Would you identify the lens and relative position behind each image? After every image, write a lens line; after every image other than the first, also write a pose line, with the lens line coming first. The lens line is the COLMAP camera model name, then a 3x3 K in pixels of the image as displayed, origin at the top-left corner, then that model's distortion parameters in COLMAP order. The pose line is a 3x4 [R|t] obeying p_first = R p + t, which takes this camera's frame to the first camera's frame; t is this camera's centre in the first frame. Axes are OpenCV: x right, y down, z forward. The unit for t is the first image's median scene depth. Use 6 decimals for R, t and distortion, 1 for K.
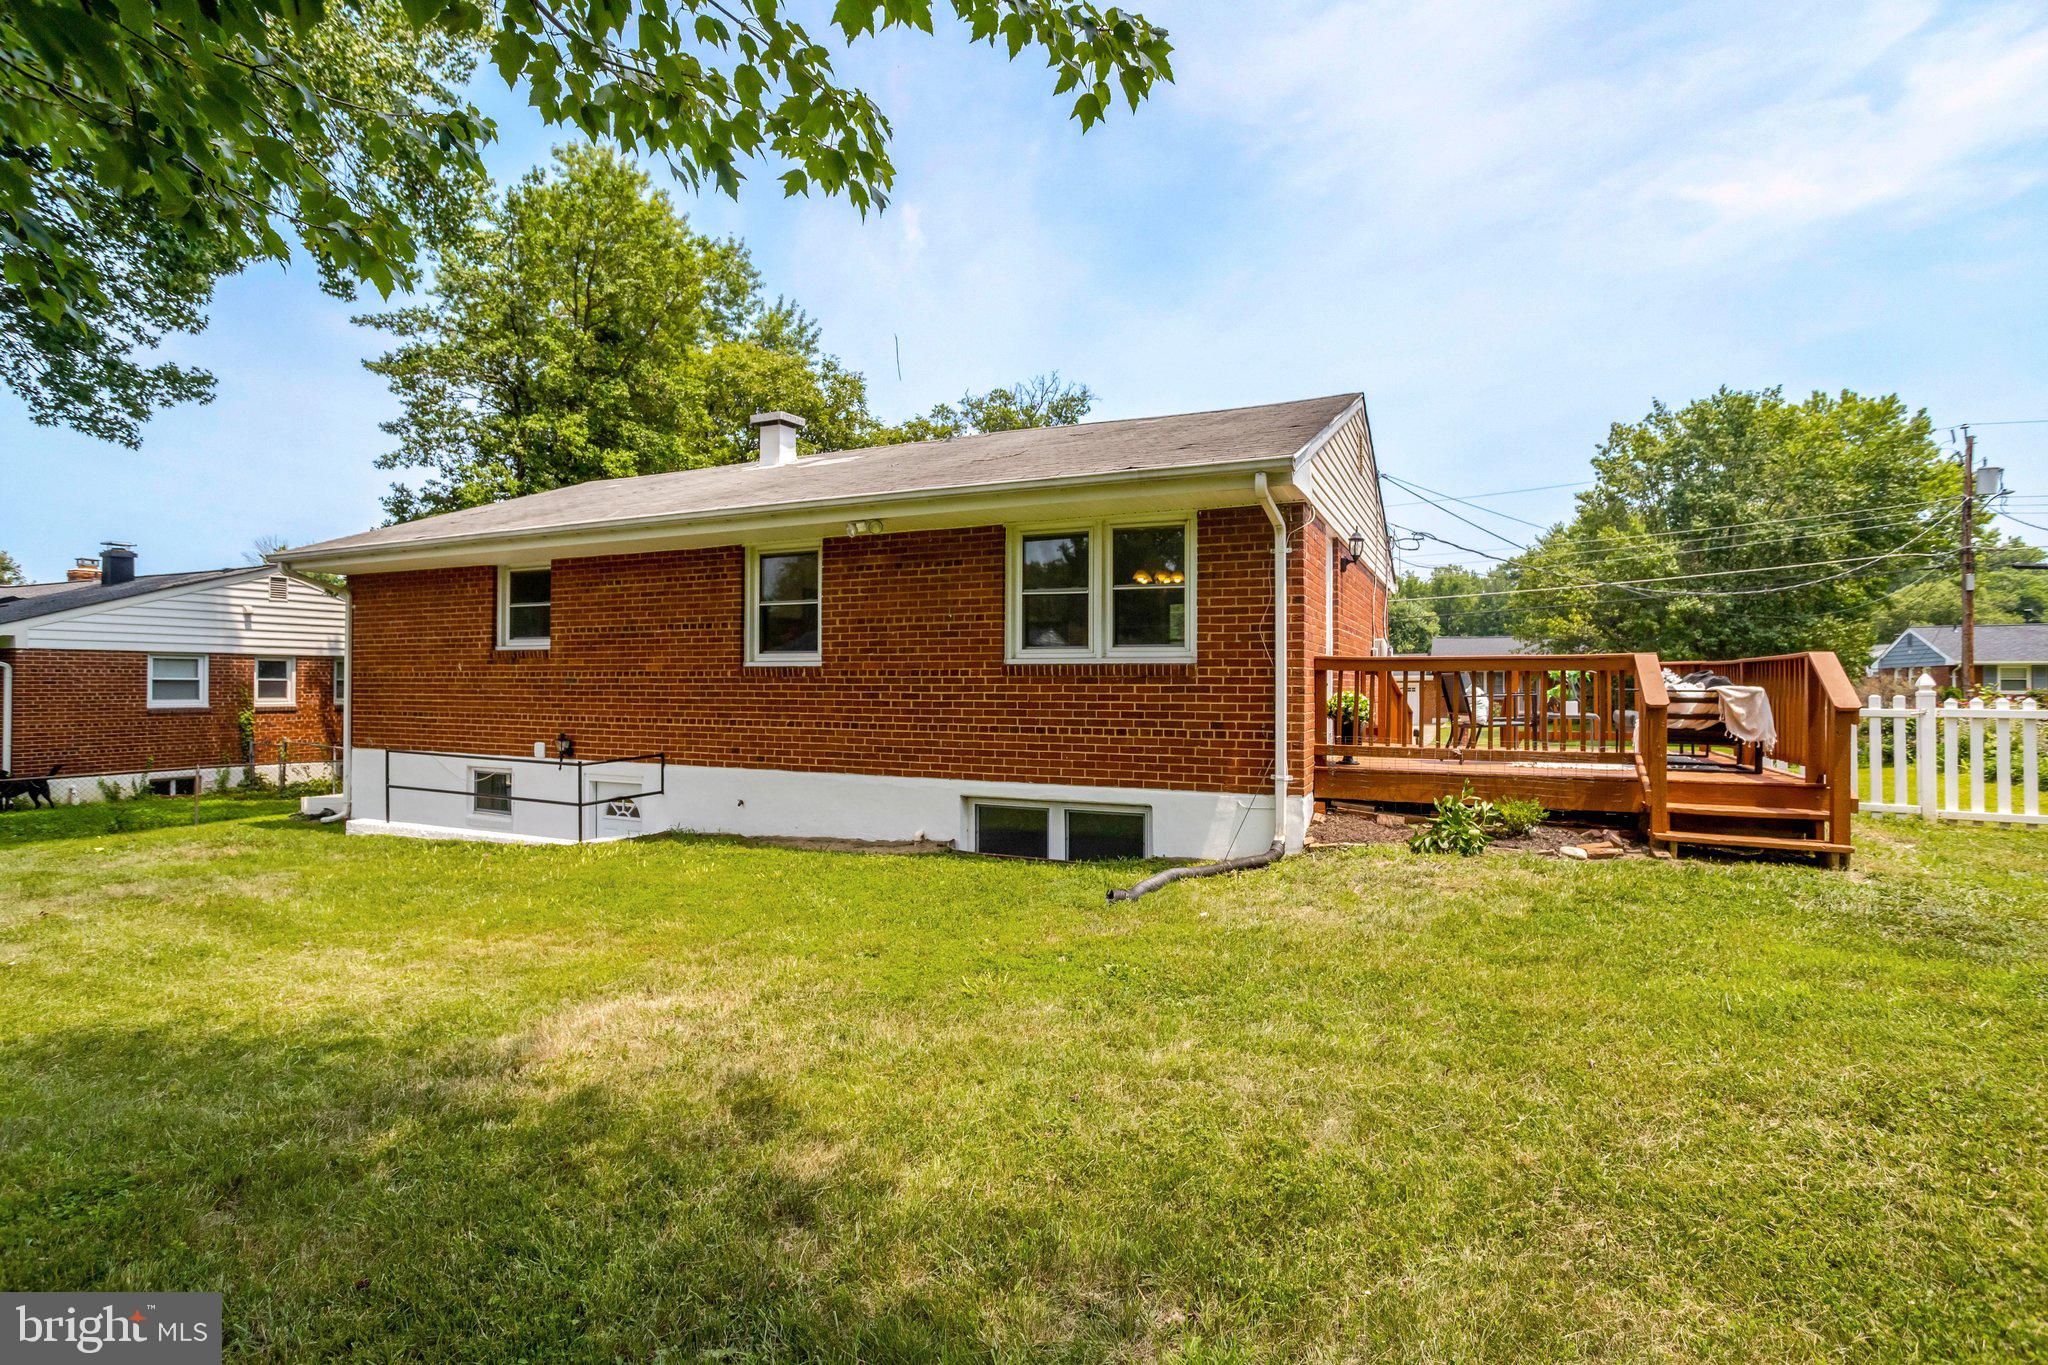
lens RADIAL K [[1006.5, 0, 1031.0], [0, 1006.5, 663.1], [0, 0, 1]] dist [-0.051727, 0.026647]
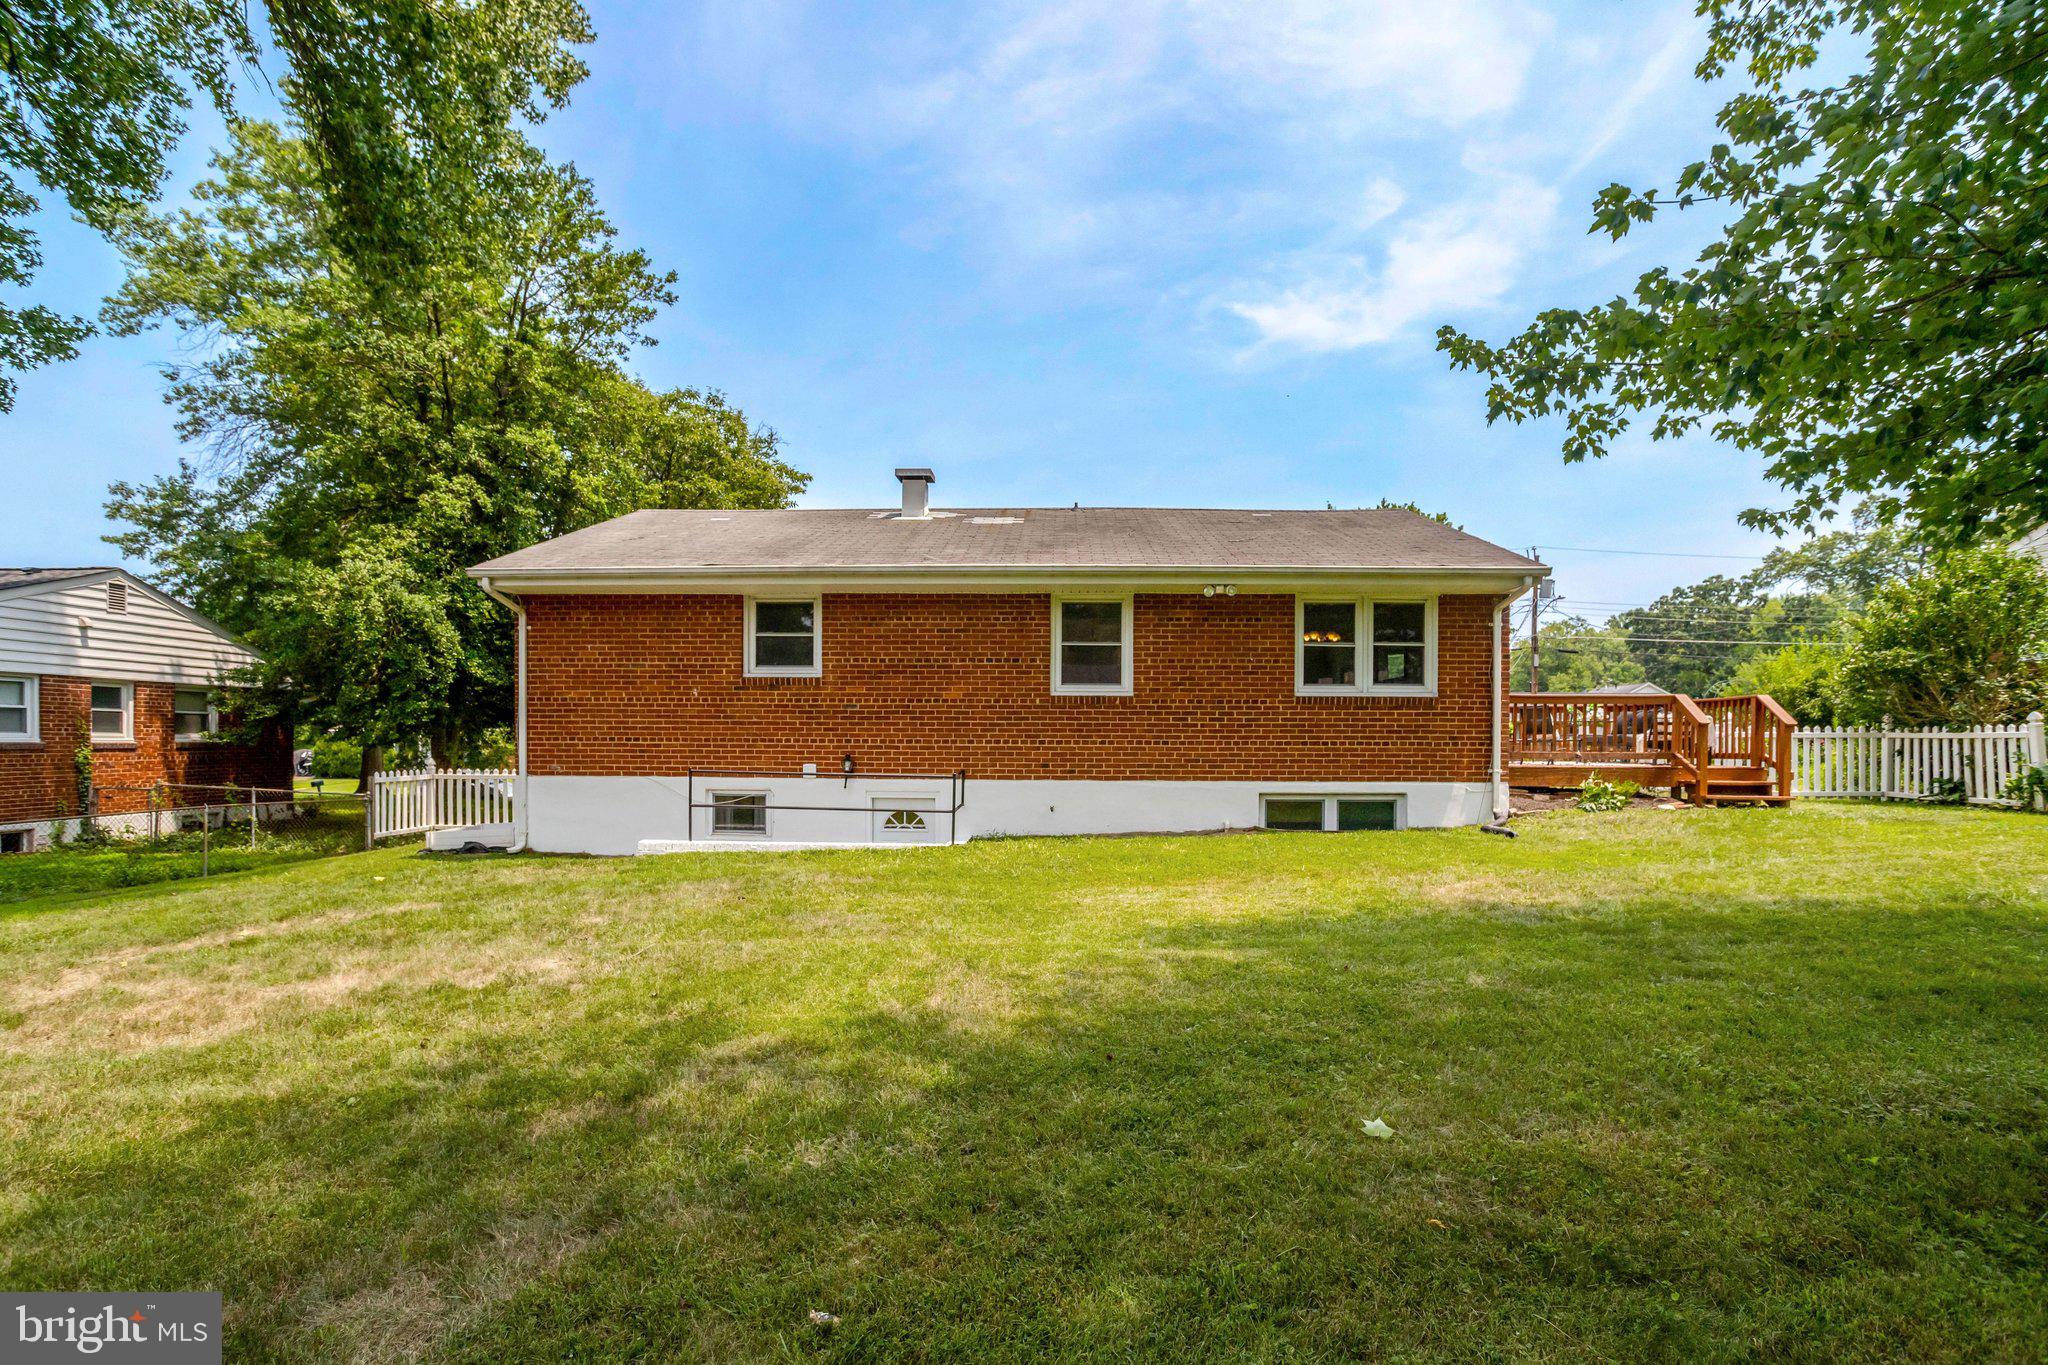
lens RADIAL K [[1038.5, 0, 1042.4], [0, 1038.5, 735.8], [0, 0, 1]] dist [-0.033322, 0.000642]
pose [[0.914266, 0.006355, 0.405066, -0.711197], [-0.012079, 0.999860, 0.011577, 0.033808], [-0.404935, -0.015477, 0.914214, -0.119844]]
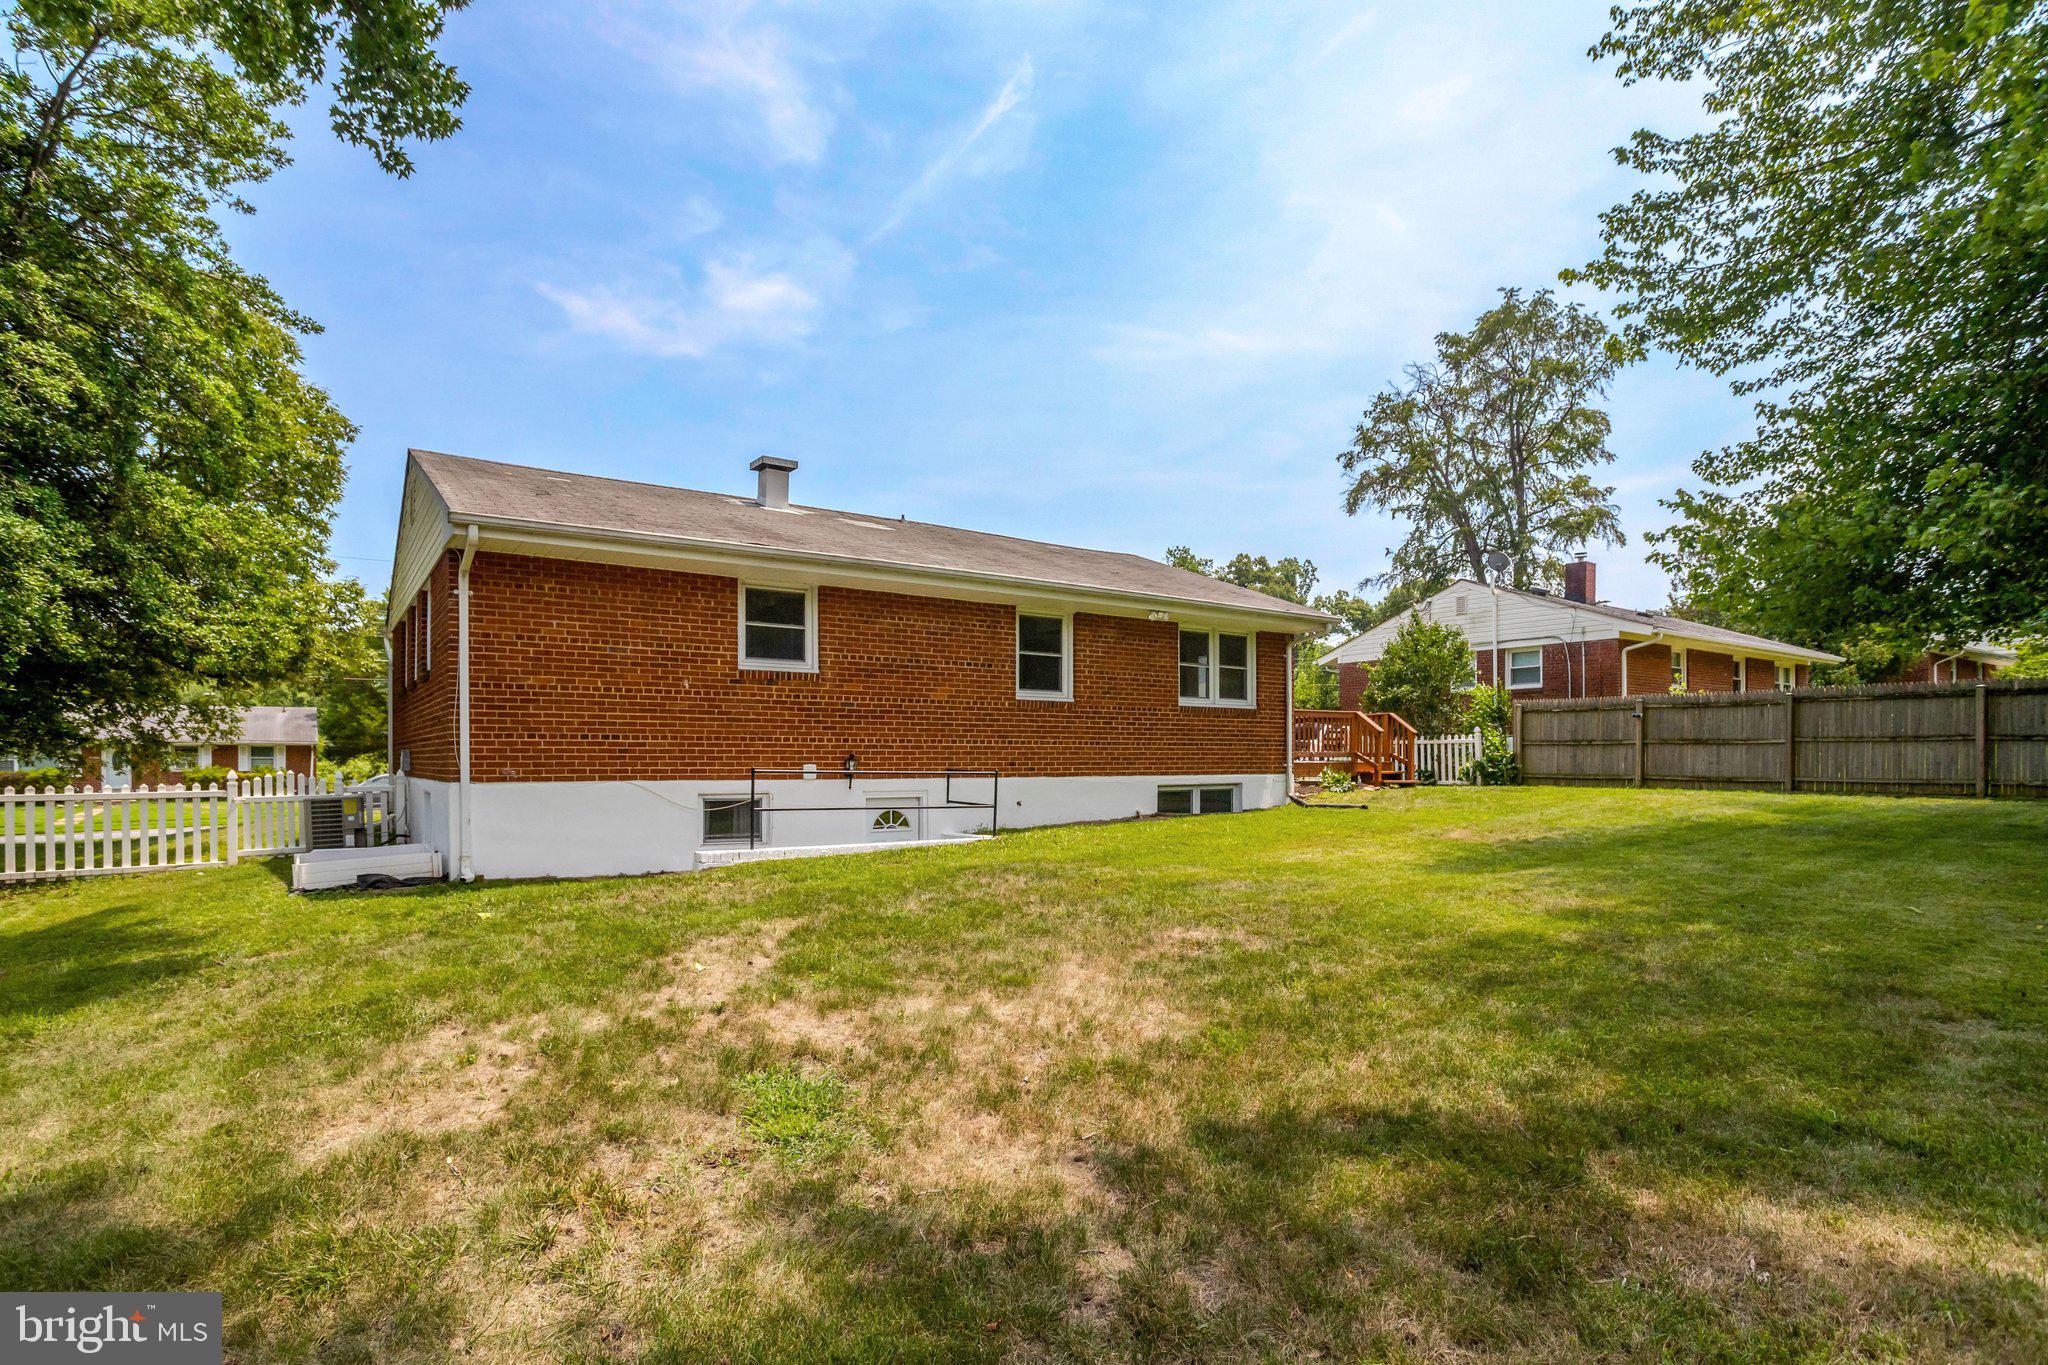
lens RADIAL K [[1038.5, 0, 1042.4], [0, 1038.5, 735.8], [0, 0, 1]] dist [-0.033322, 0.000642]
pose [[0.477489, 0.017932, 0.878455, -1.297075], [-0.016034, 0.999803, -0.011694, 0.059336], [-0.878491, -0.008501, 0.477683, 0.285650]]
